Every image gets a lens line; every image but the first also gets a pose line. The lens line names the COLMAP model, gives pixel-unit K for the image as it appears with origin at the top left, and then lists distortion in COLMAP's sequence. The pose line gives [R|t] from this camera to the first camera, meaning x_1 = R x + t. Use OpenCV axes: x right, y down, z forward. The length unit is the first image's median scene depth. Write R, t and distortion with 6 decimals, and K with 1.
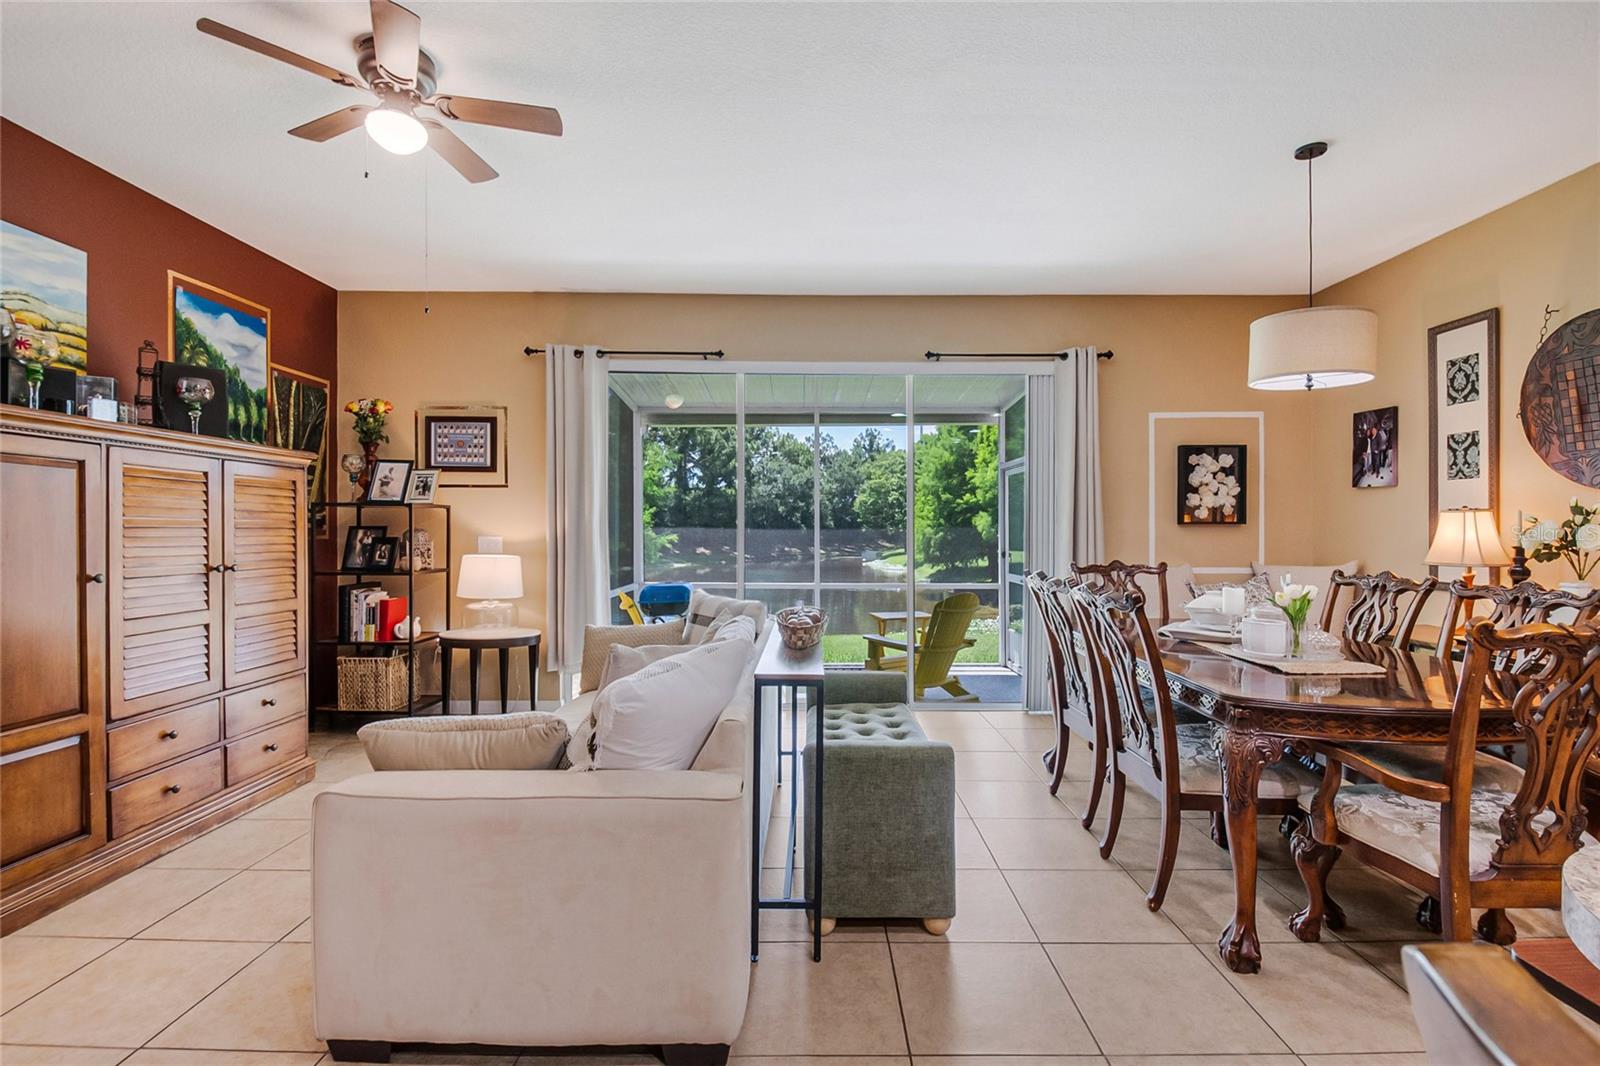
lens RADIAL K [[702.0, 0, 817.5], [0, 702.0, 533.9], [0, 0, 1]] dist [0.001475, -0.012303]
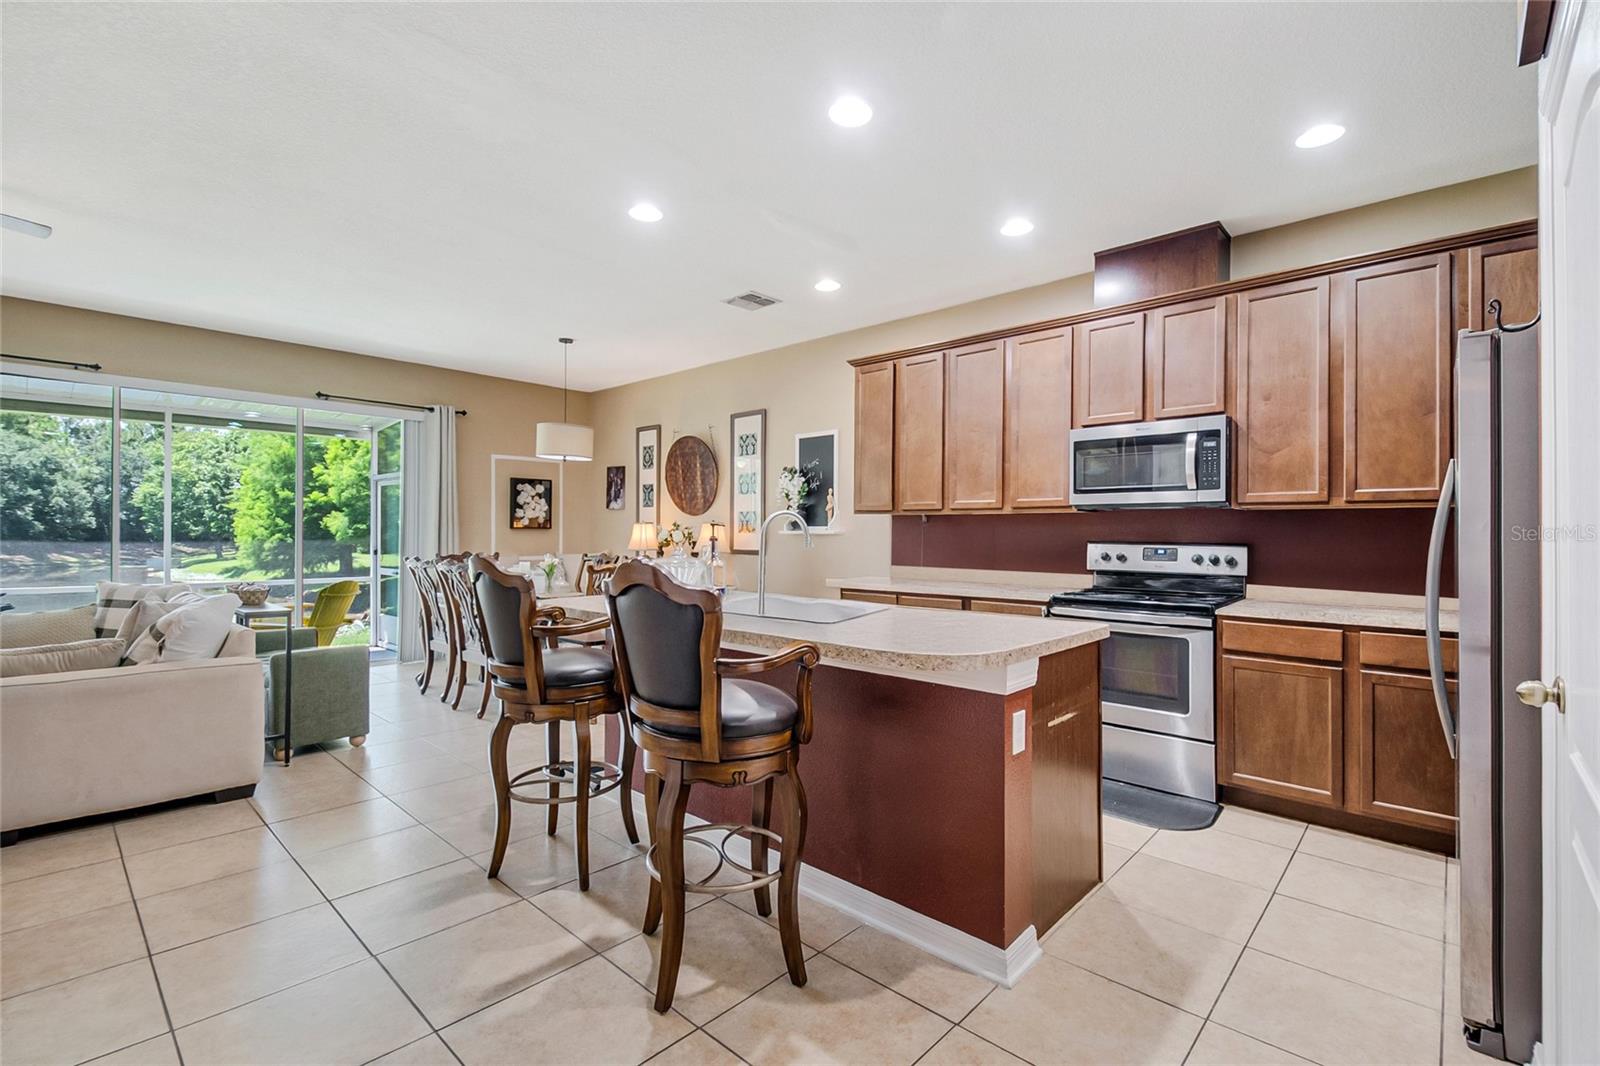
lens RADIAL K [[702.0, 0, 802.7], [0, 702.0, 532.0], [0, 0, 1]] dist [0.001475, -0.012303]
pose [[0.676361, 0.006497, 0.736542, -0.213613], [-0.001895, 0.999973, -0.007081, 0.003721], [-0.736568, 0.003393, 0.676355, -0.594094]]
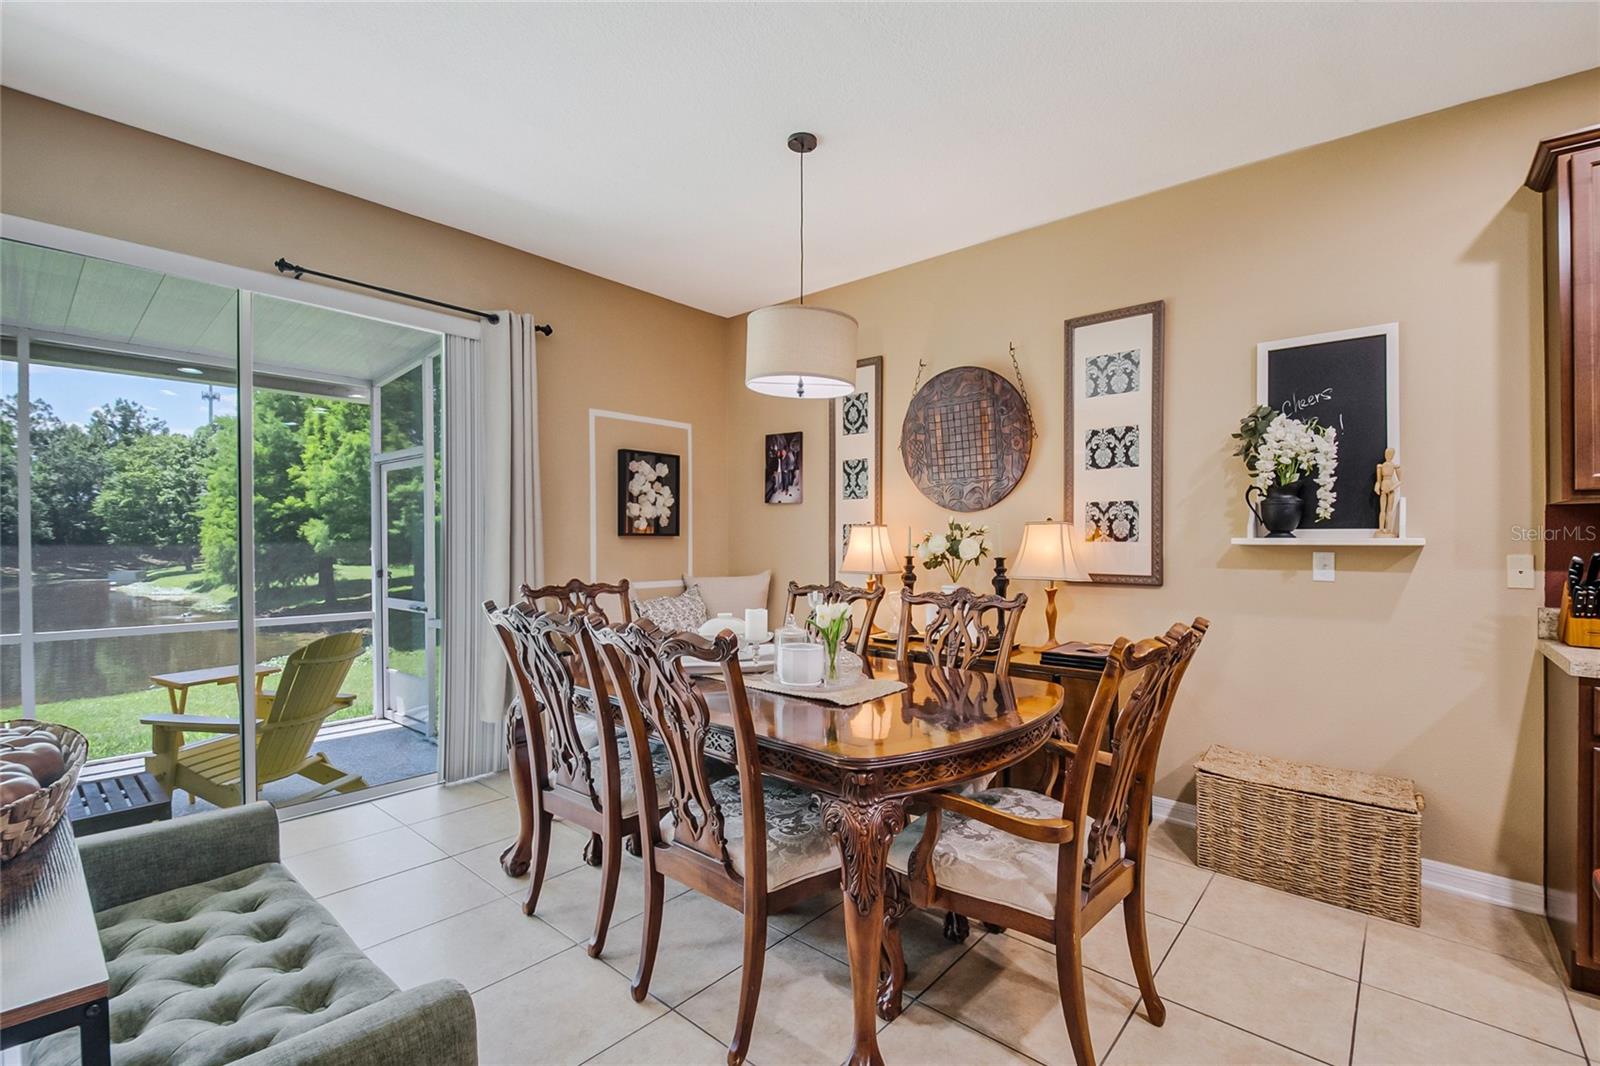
lens RADIAL K [[702.0, 0, 806.2], [0, 702.0, 549.3], [0, 0, 1]] dist [0.001475, -0.012303]
pose [[0.657902, -0.005609, 0.753083, -0.010026], [0.001932, 0.999982, 0.005760, -0.001558], [-0.753101, -0.002334, 0.657901, 0.258391]]
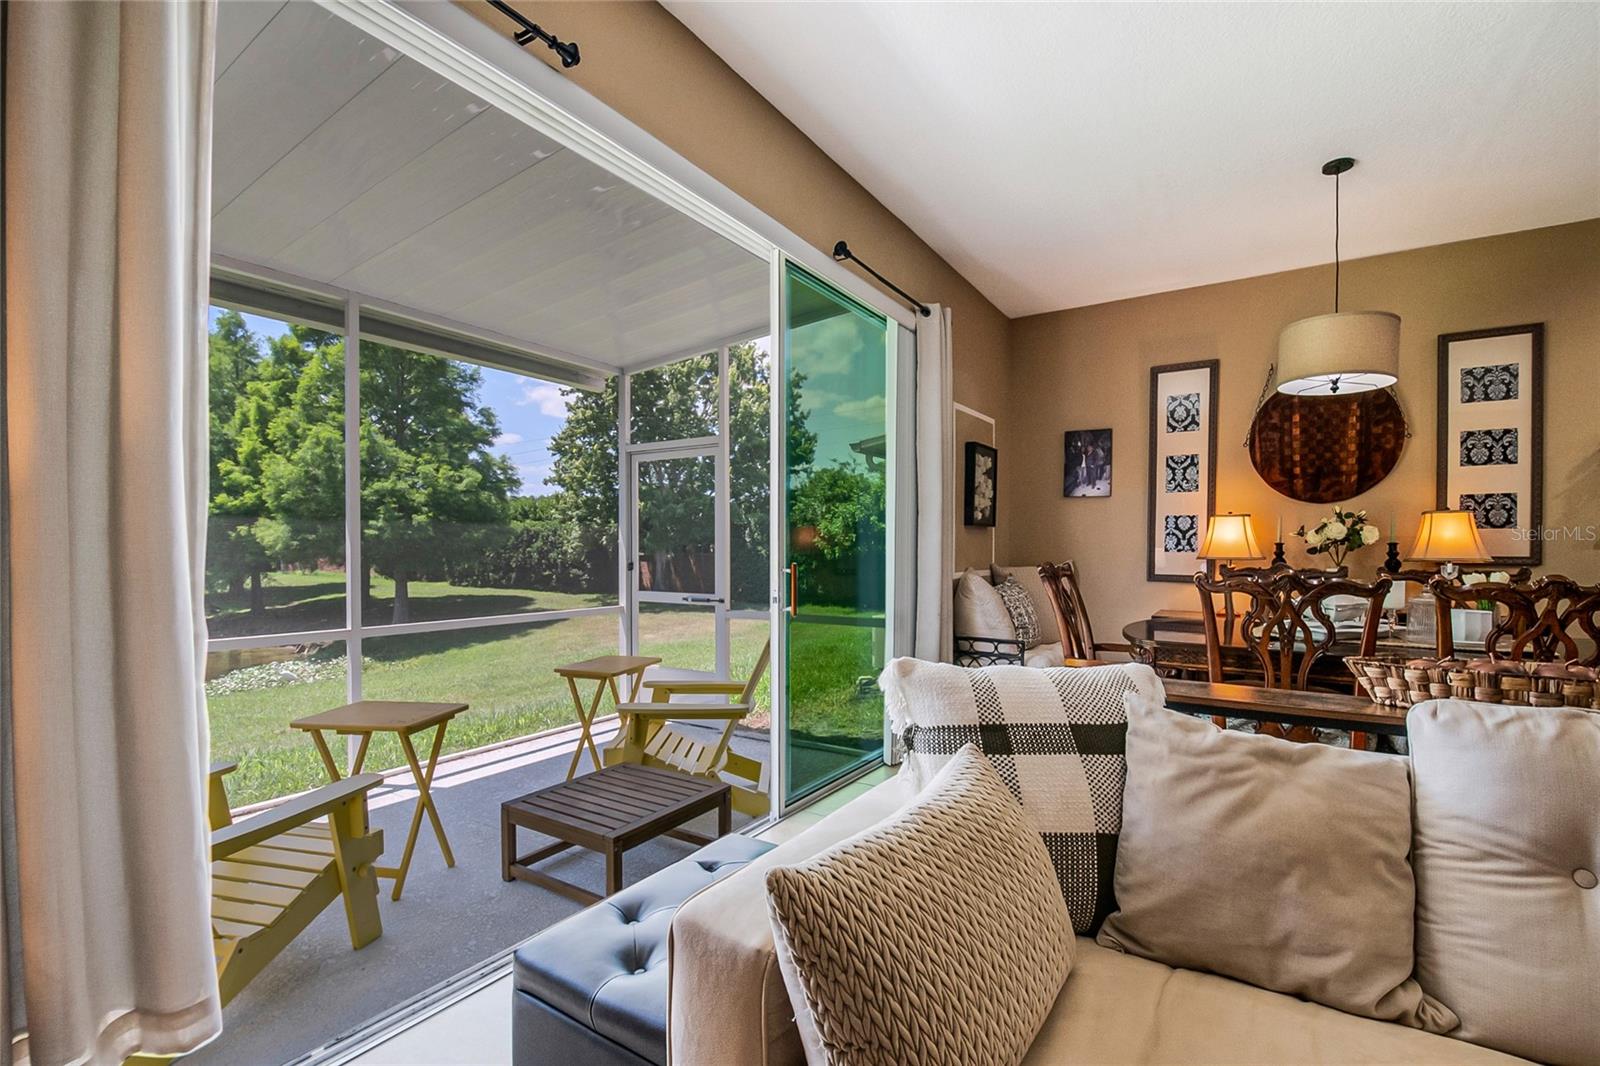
lens RADIAL K [[702.0, 0, 810.4], [0, 702.0, 563.4], [0, 0, 1]] dist [0.001475, -0.012303]
pose [[0.551797, -0.019190, 0.833758, -0.447281], [0.004391, 0.999788, 0.020105, 0.019306], [-0.833967, -0.007433, 0.551764, 0.767919]]
